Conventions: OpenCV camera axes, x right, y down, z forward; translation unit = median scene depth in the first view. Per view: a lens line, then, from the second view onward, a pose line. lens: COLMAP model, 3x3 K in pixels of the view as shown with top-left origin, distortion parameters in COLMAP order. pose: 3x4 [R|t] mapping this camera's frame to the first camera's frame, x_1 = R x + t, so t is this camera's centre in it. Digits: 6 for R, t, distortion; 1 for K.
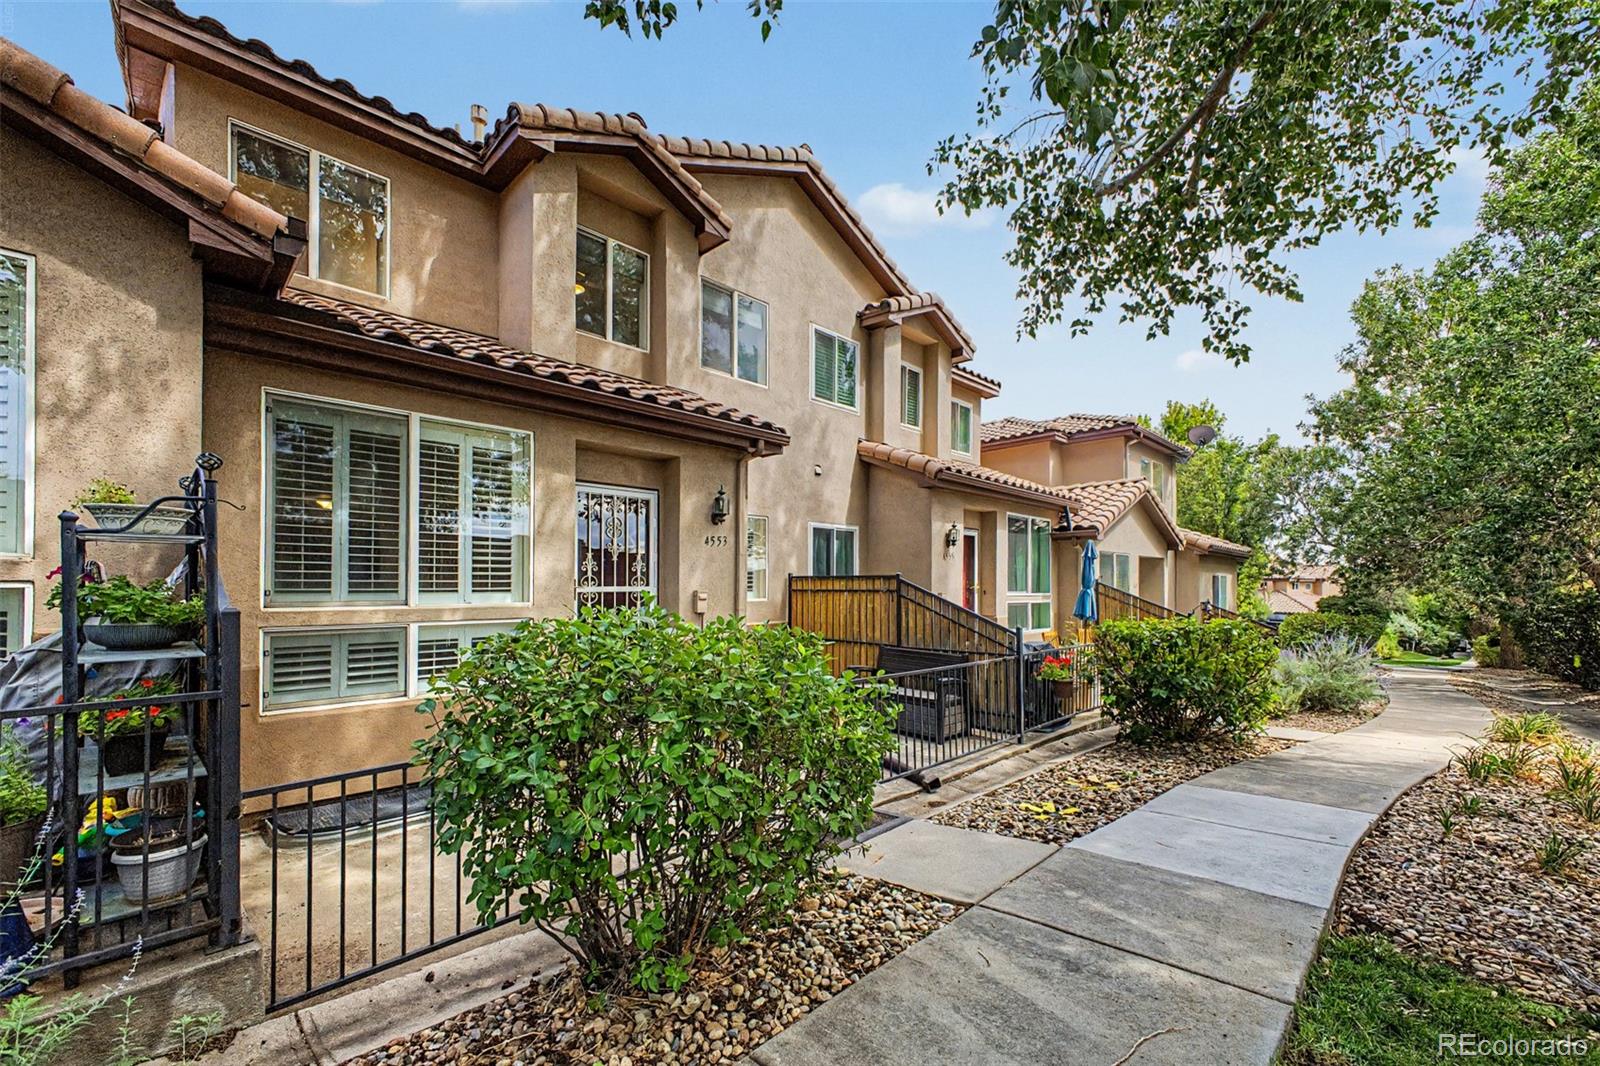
lens RADIAL K [[642.7, 0, 840.2], [0, 642.7, 584.2], [0, 0, 1]] dist [0.014333, -0.004341]
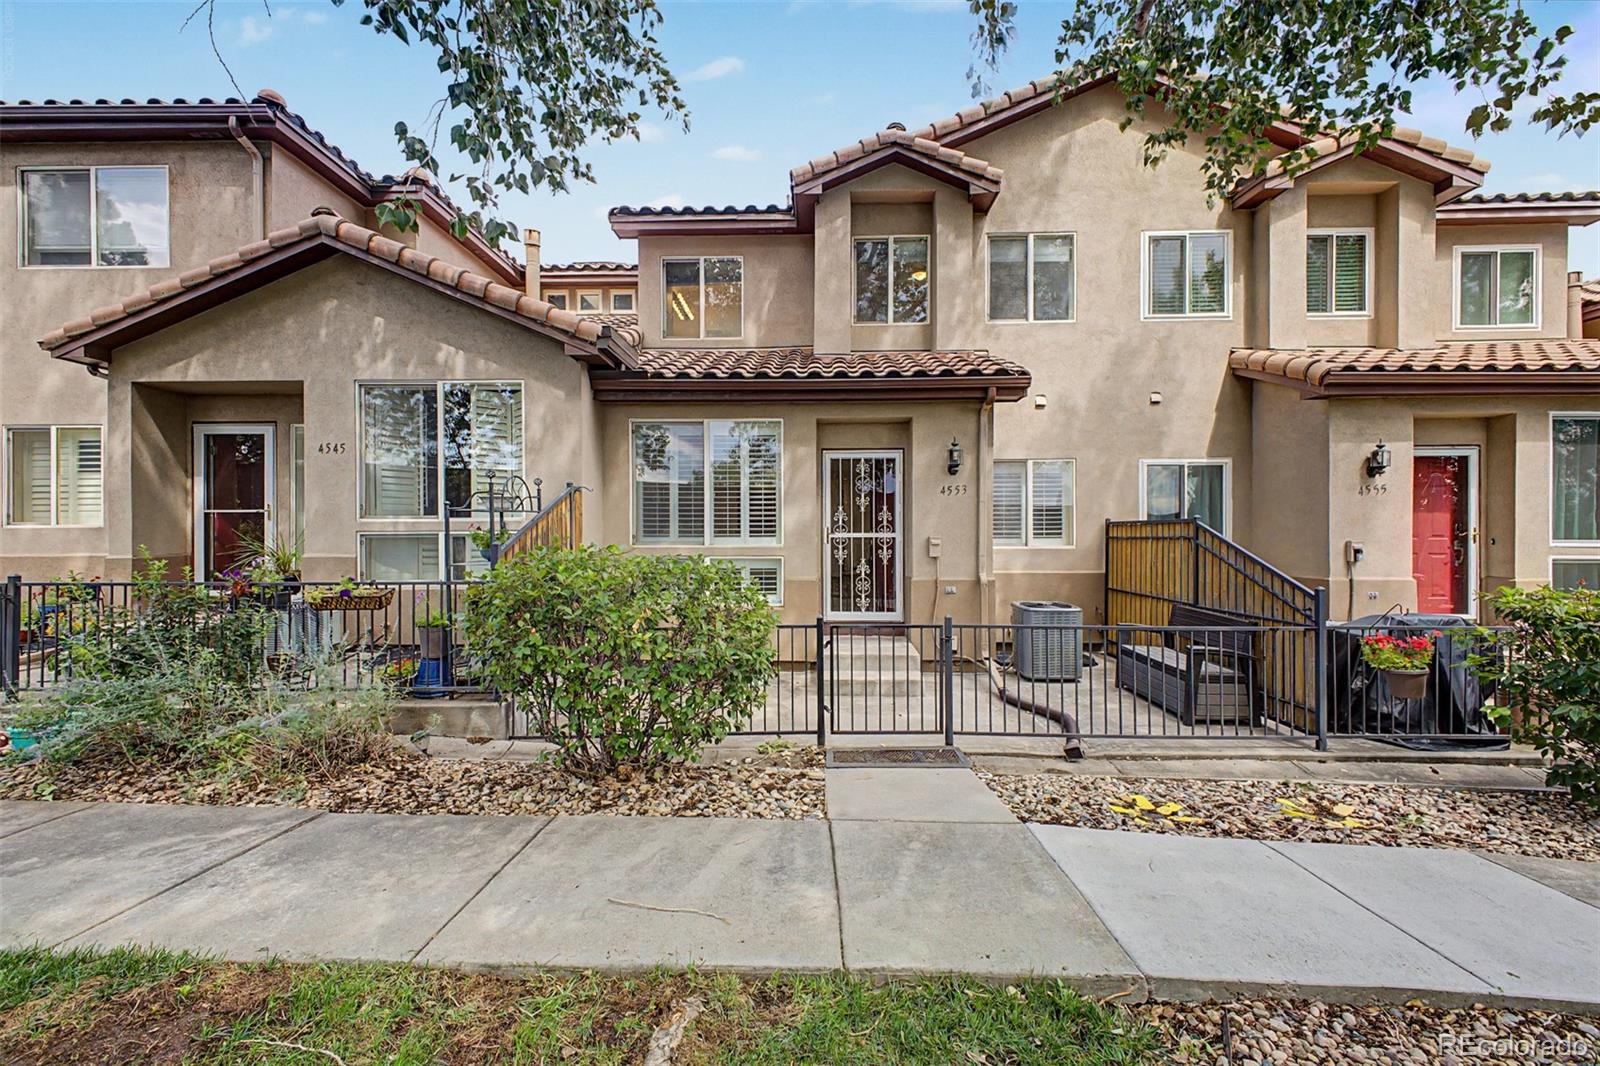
lens RADIAL K [[642.7, 0, 811.8], [0, 642.7, 534.8], [0, 0, 1]] dist [0.014333, -0.004341]
pose [[0.687721, -0.002883, -0.725970, 0.419686], [0.004800, 0.999988, 0.000576, 0.005280], [0.725959, -0.003881, 0.687727, 0.097520]]
